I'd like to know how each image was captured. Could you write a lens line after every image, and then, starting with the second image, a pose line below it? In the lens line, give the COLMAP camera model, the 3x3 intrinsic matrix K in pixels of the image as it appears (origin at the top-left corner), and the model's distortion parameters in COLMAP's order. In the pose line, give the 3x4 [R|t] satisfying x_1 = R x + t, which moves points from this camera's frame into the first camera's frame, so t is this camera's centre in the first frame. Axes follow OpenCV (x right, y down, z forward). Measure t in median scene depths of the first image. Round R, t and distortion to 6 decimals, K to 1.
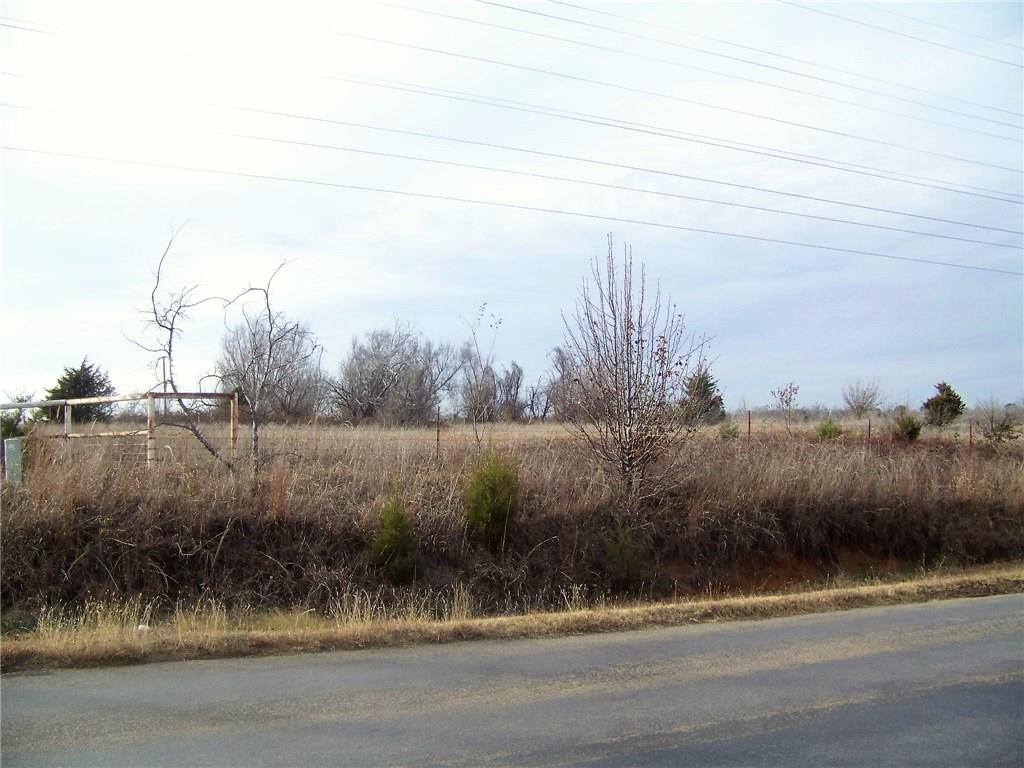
lens RADIAL K [[1181.3, 0, 511.4], [0, 1181.3, 384.4], [0, 0, 1]] dist [-0.044086, 0.000000]
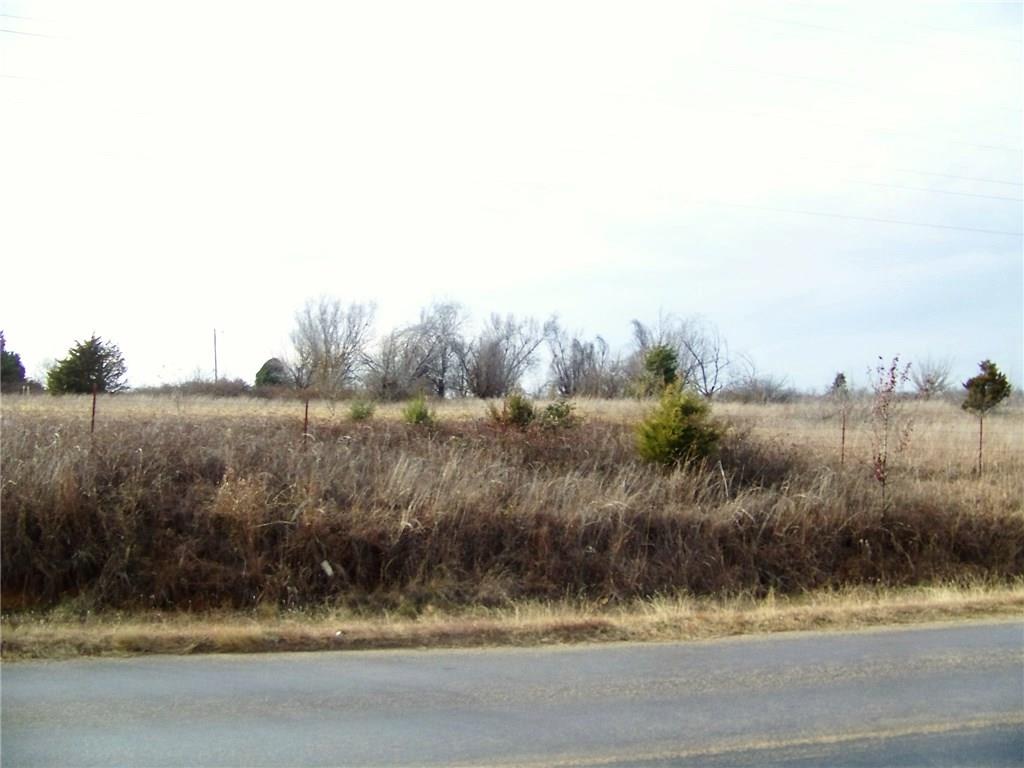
lens RADIAL K [[1181.3, 0, 508.6], [0, 1181.3, 382.6], [0, 0, 1]] dist [-0.044086, 0.000000]
pose [[0.975489, 0.011666, -0.219738, 0.764132], [-0.007521, 0.999778, 0.019692, 0.002604], [0.219919, -0.017556, 0.975360, 0.386790]]
